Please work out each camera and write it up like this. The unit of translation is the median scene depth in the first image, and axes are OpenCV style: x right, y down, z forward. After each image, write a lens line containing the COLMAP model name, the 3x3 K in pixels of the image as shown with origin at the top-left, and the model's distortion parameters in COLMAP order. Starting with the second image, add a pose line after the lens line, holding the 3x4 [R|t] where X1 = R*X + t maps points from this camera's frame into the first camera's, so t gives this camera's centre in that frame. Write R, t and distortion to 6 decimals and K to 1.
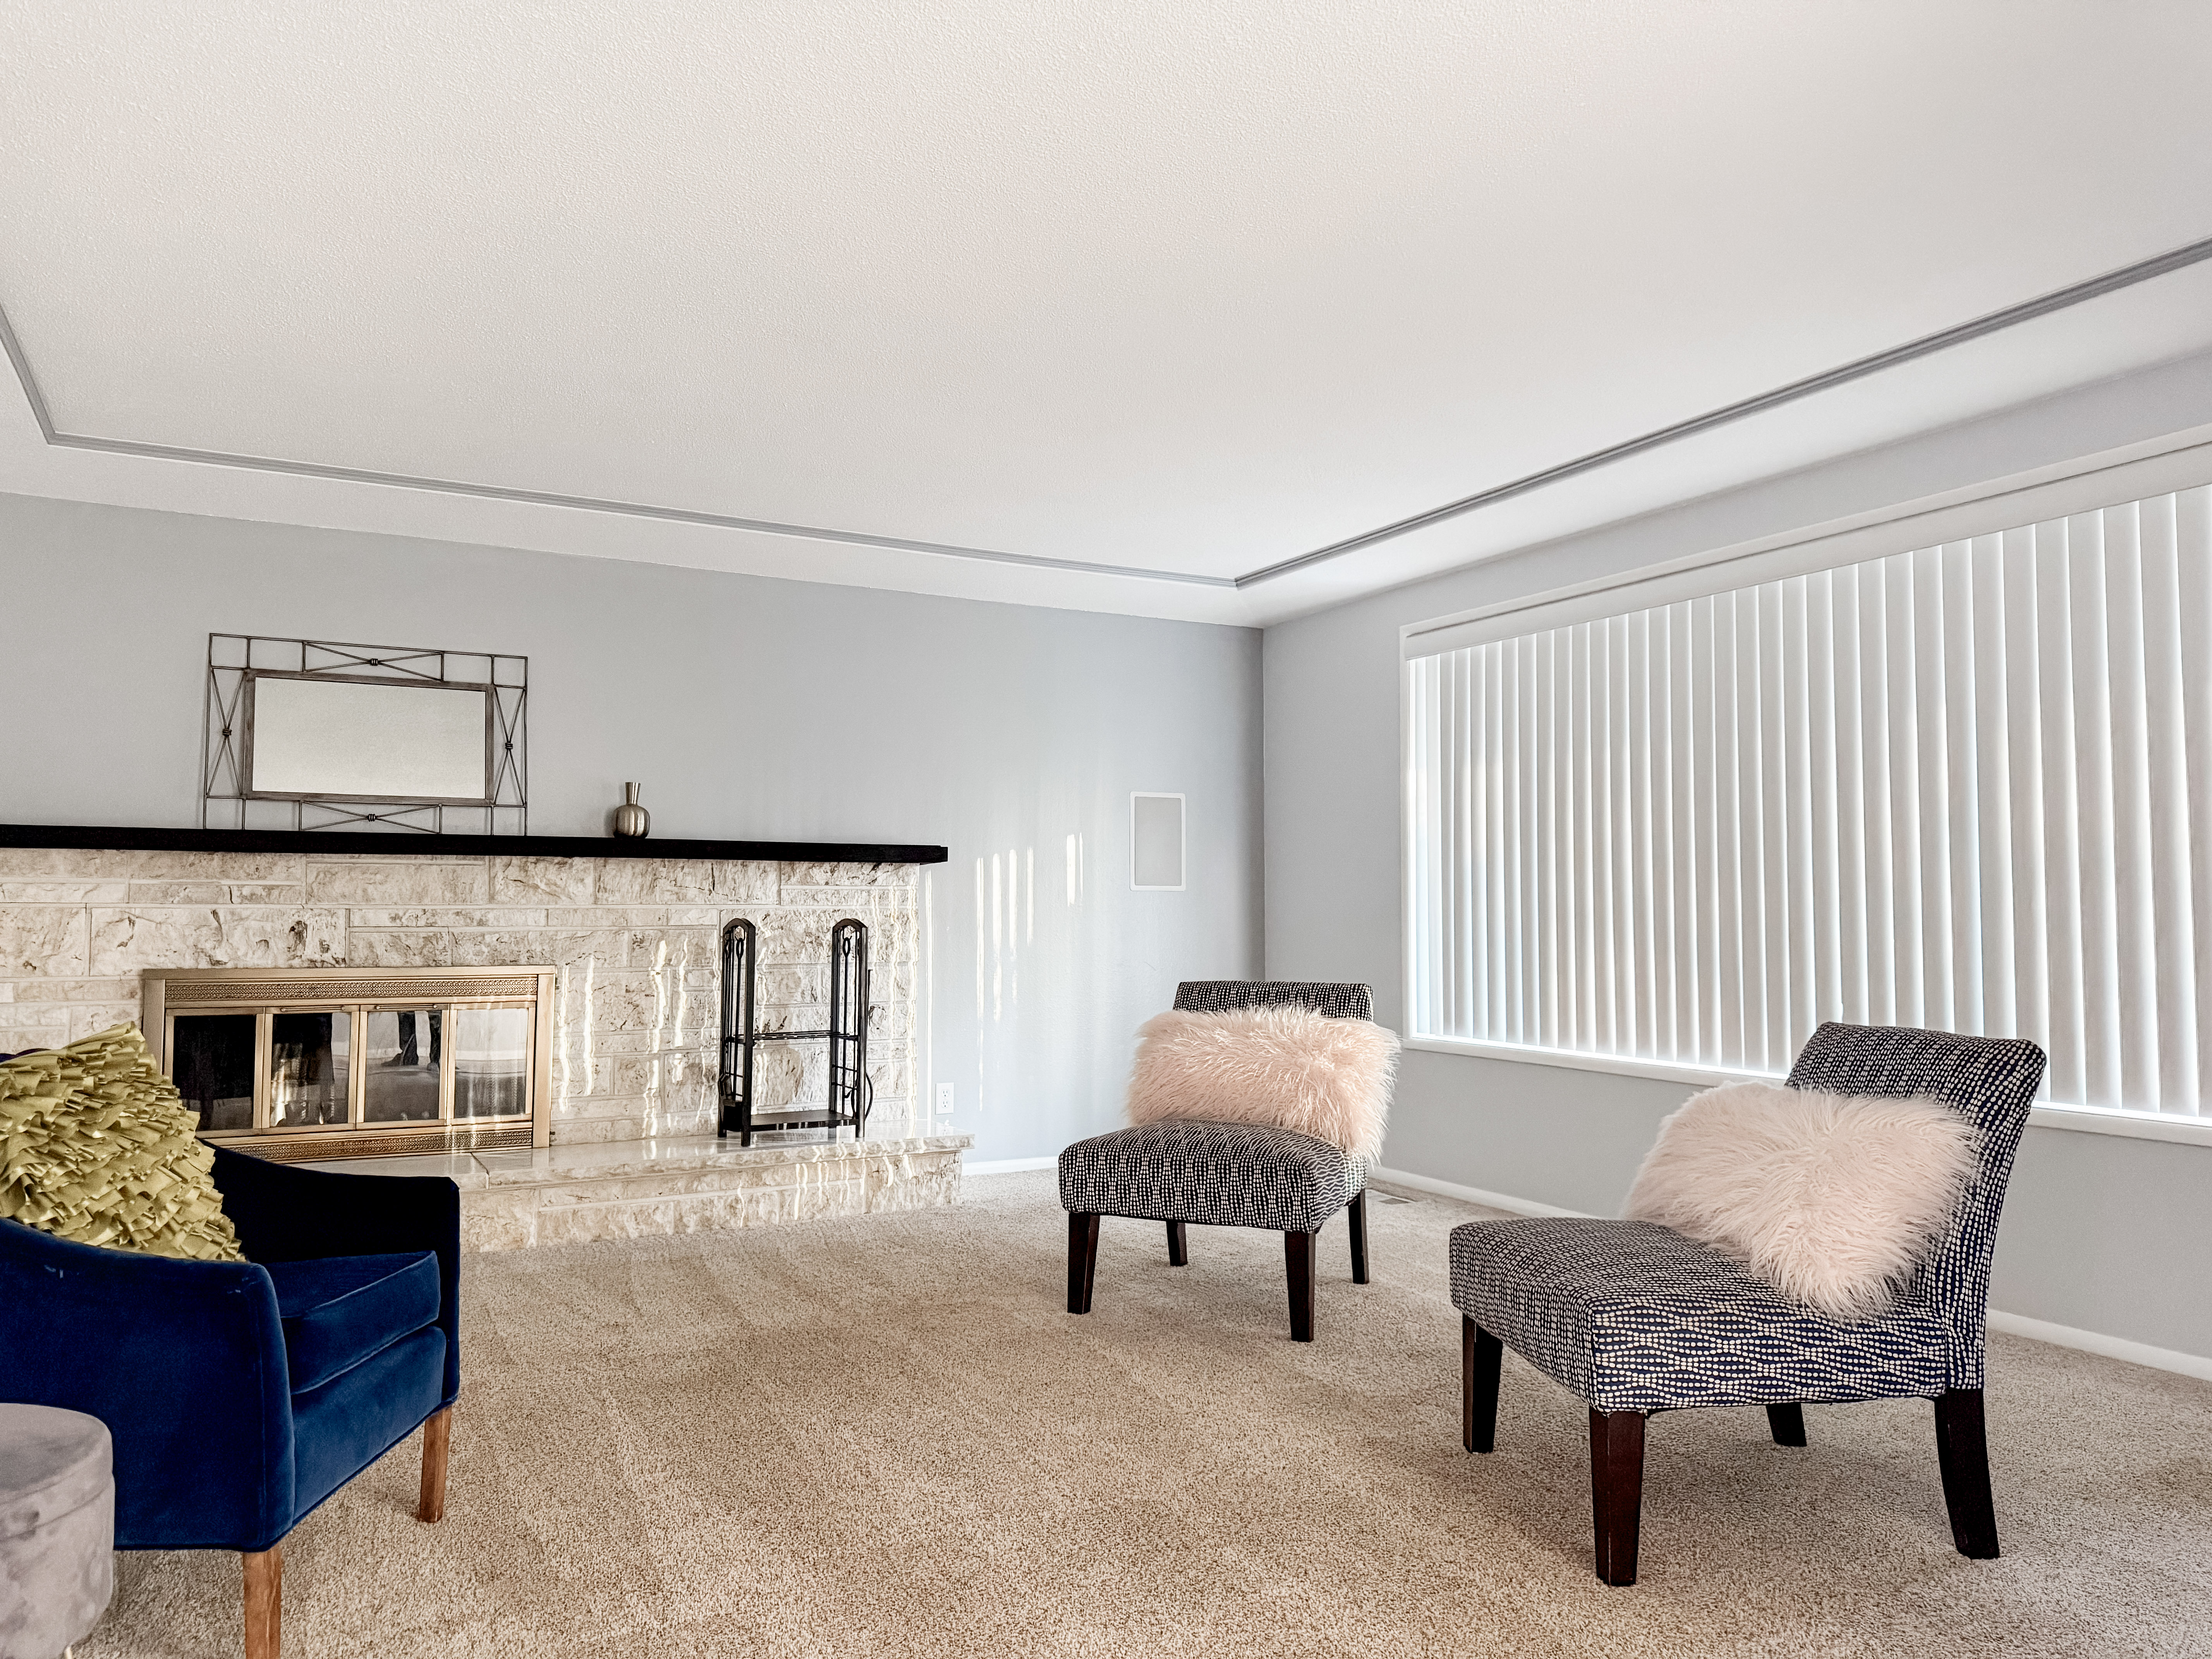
lens RADIAL K [[1555.5, 0, 1104.8], [0, 1555.5, 821.6], [0, 0, 1]] dist [0.050824, -0.031483]
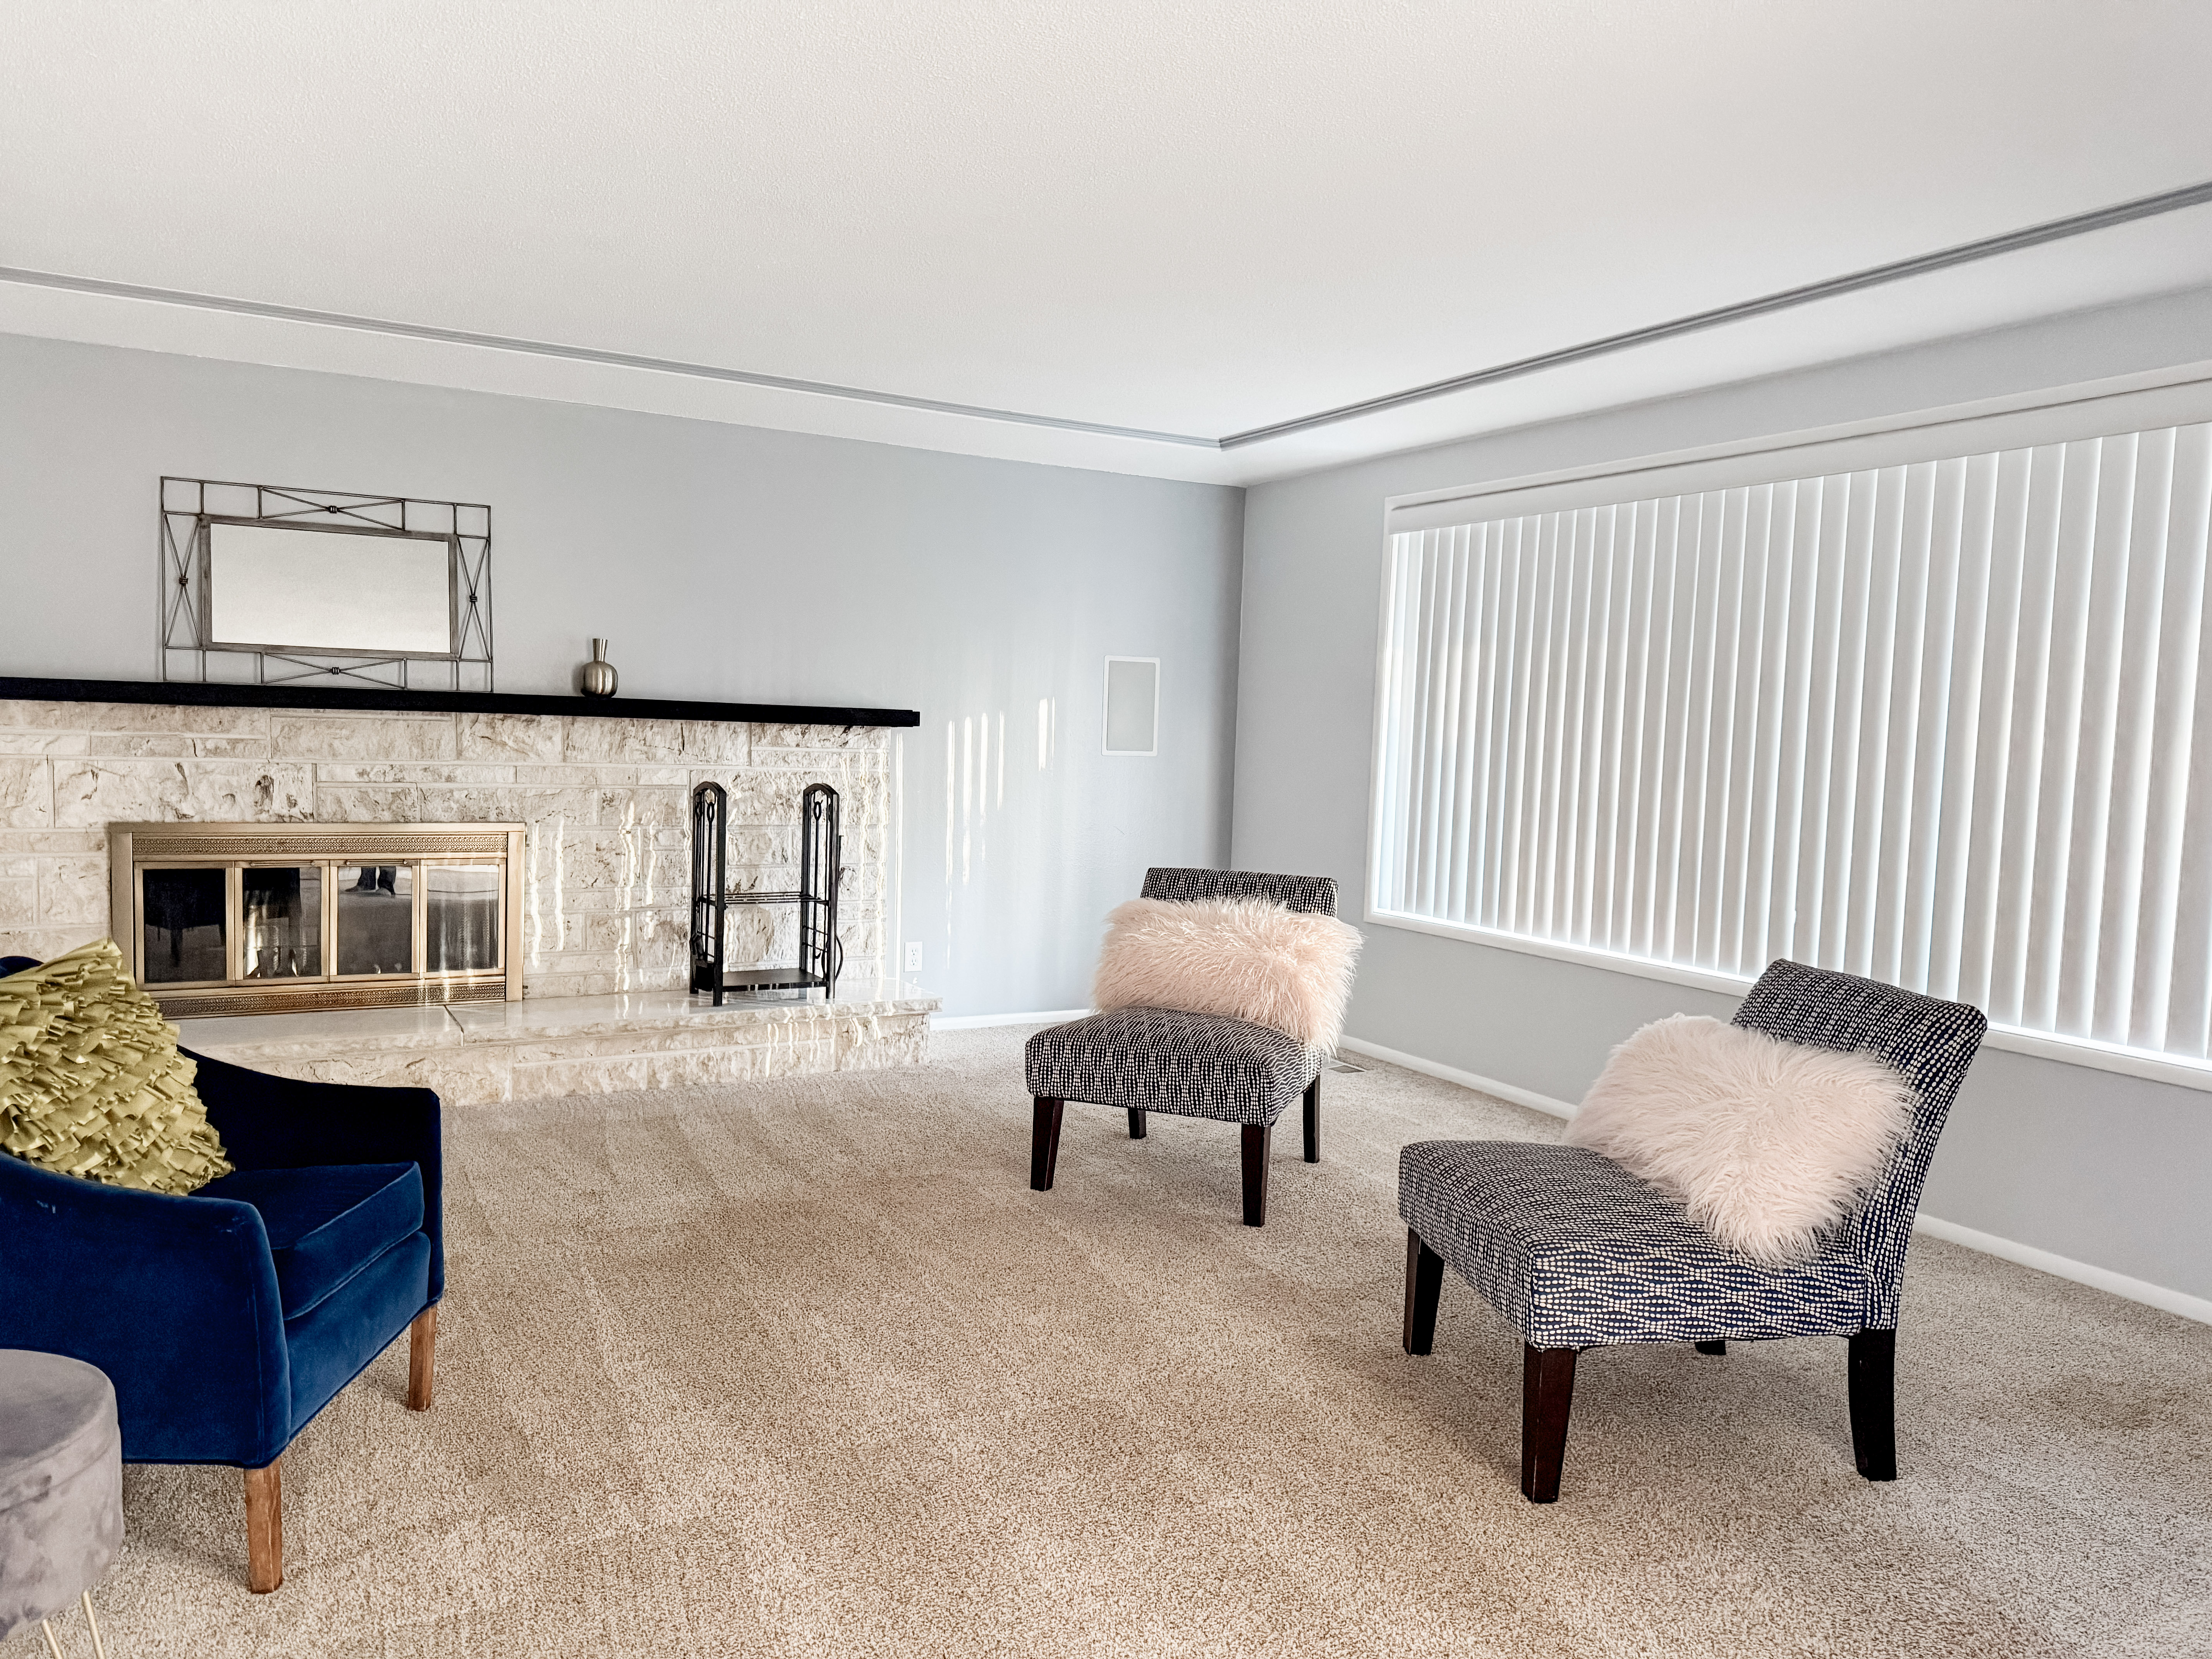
lens RADIAL K [[1555.5, 0, 1100.4], [0, 1555.5, 829.5], [0, 0, 1]] dist [0.050824, -0.031483]
pose [[0.999371, 0.029282, 0.020000, -0.004452], [-0.031551, 0.991699, 0.124648, -0.050484], [-0.016184, -0.125200, 0.991999, 0.001273]]
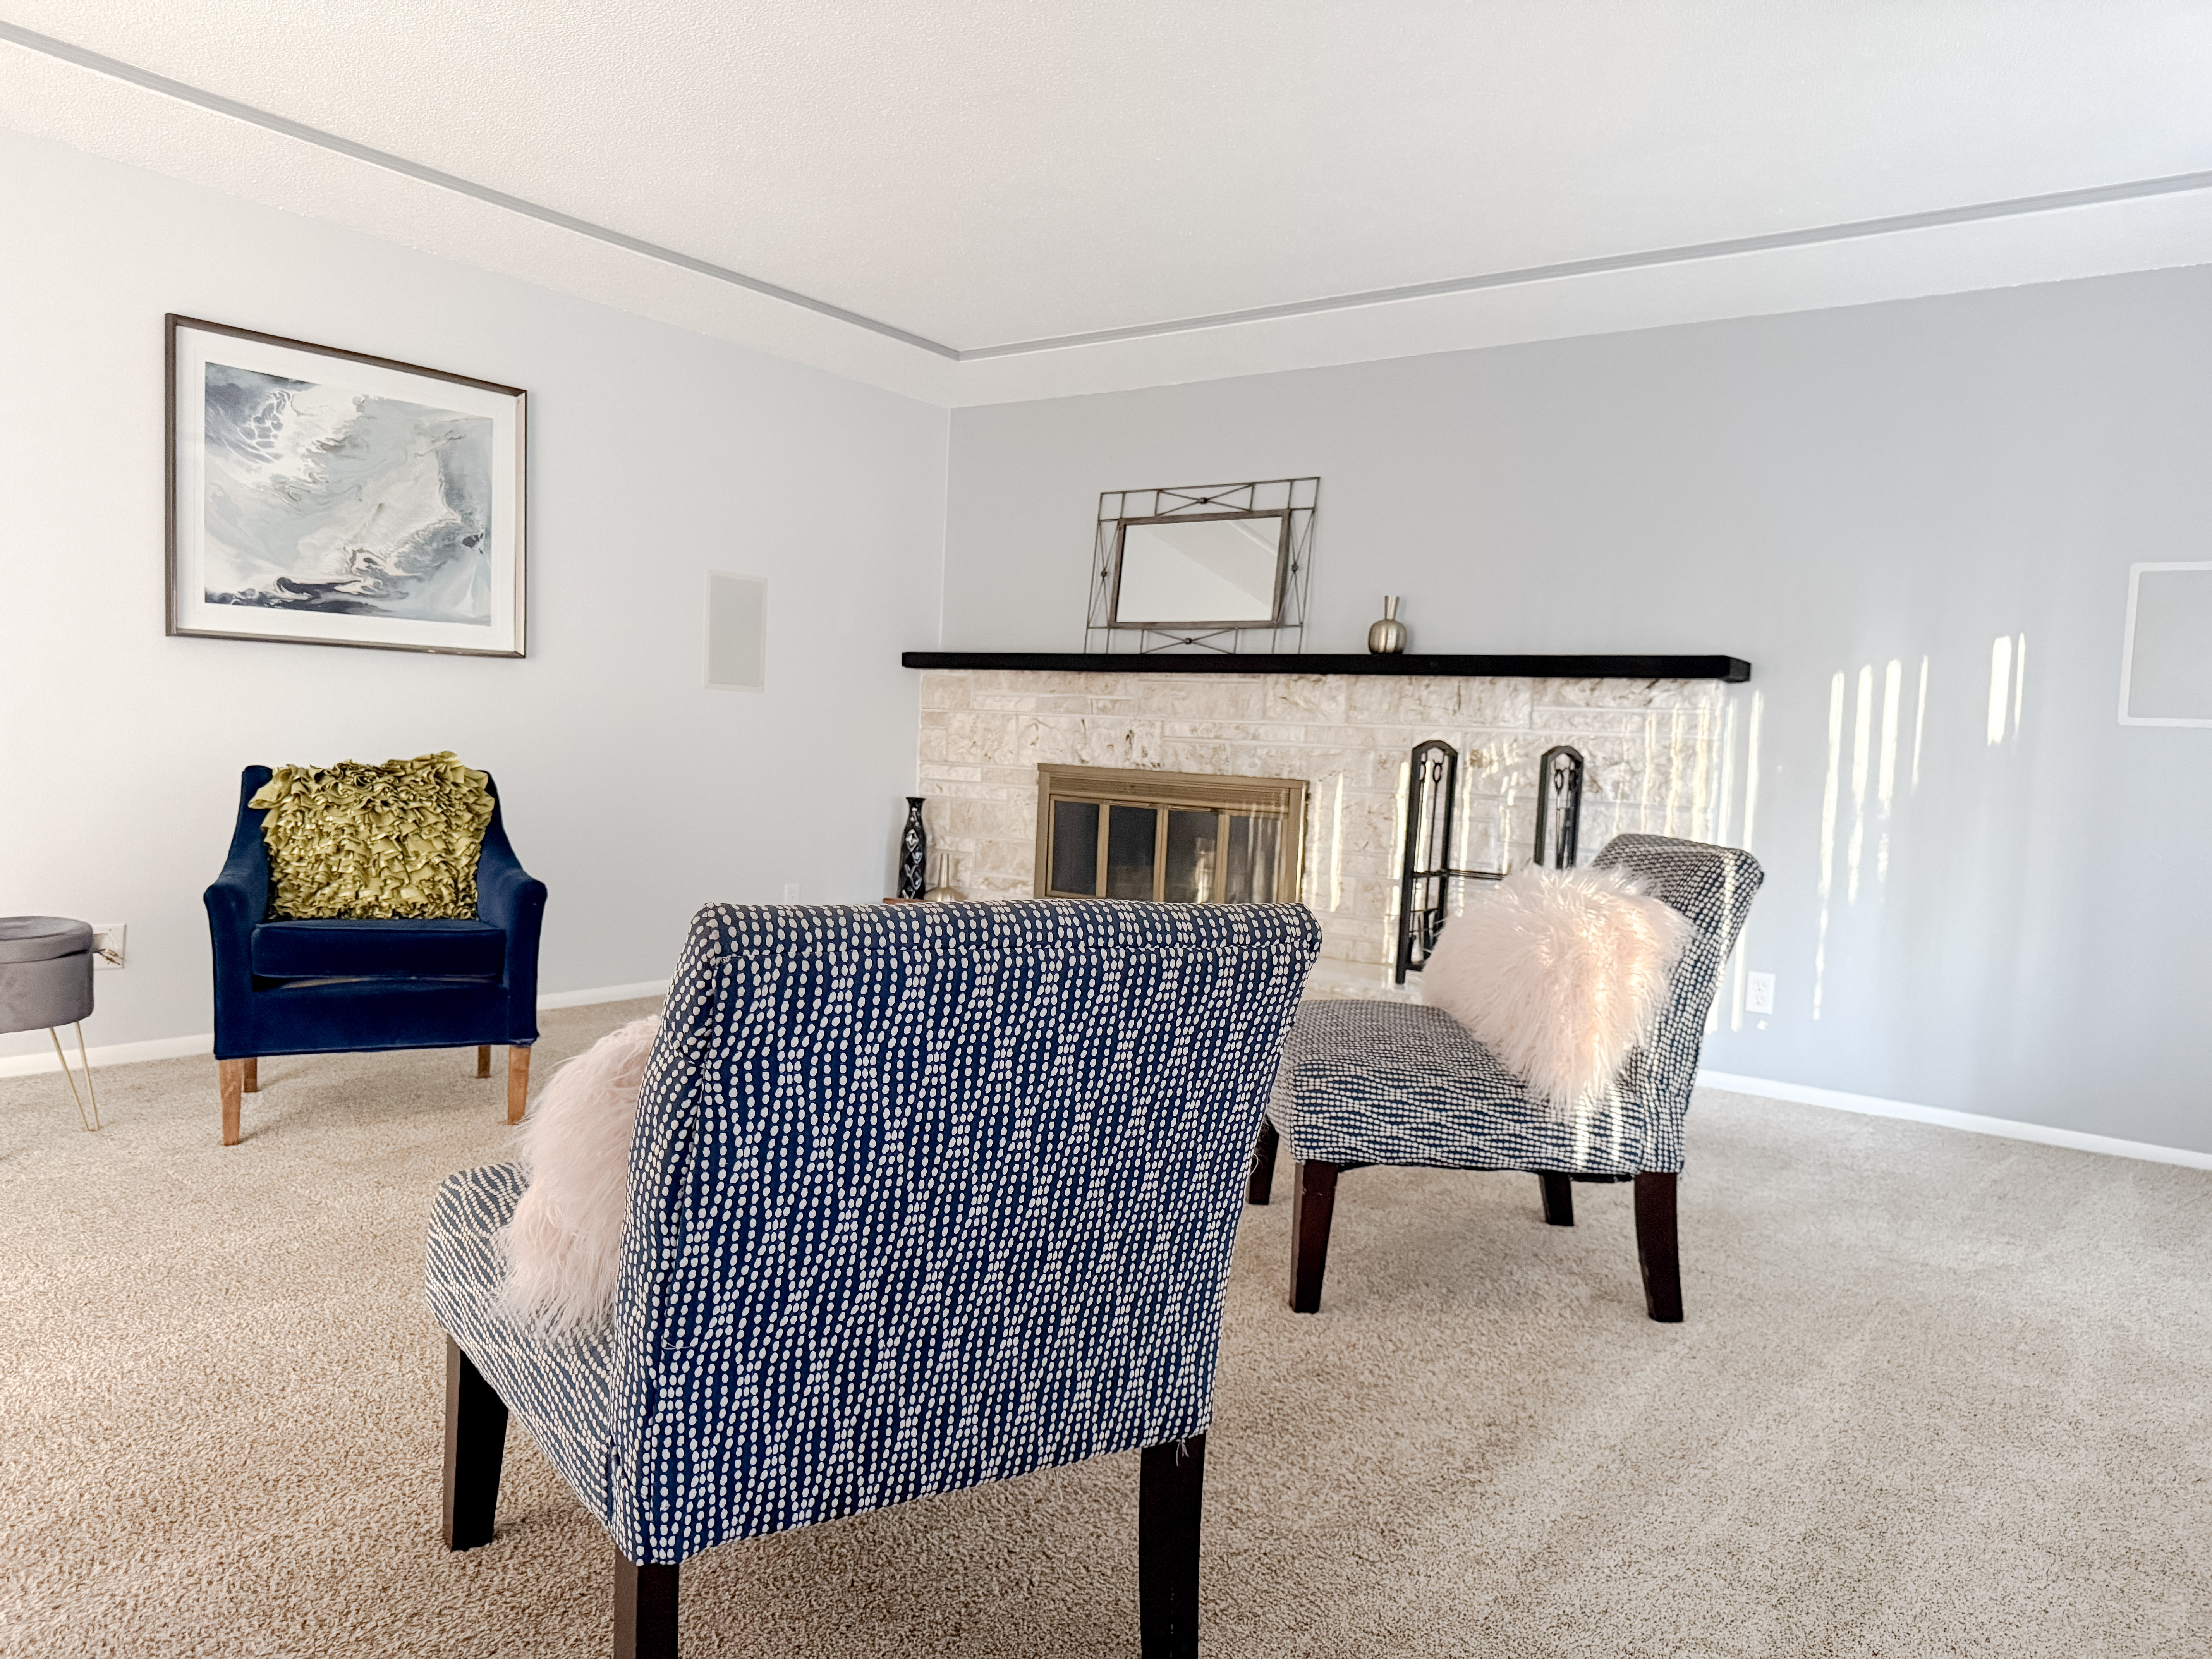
lens RADIAL K [[1555.5, 0, 1096.7], [0, 1555.5, 820.5], [0, 0, 1]] dist [0.050824, -0.031483]
pose [[0.437121, 0.069824, -0.896688, 0.624186], [0.013382, 0.996367, 0.084109, 0.037405], [0.899303, -0.048765, 0.434598, 0.536378]]
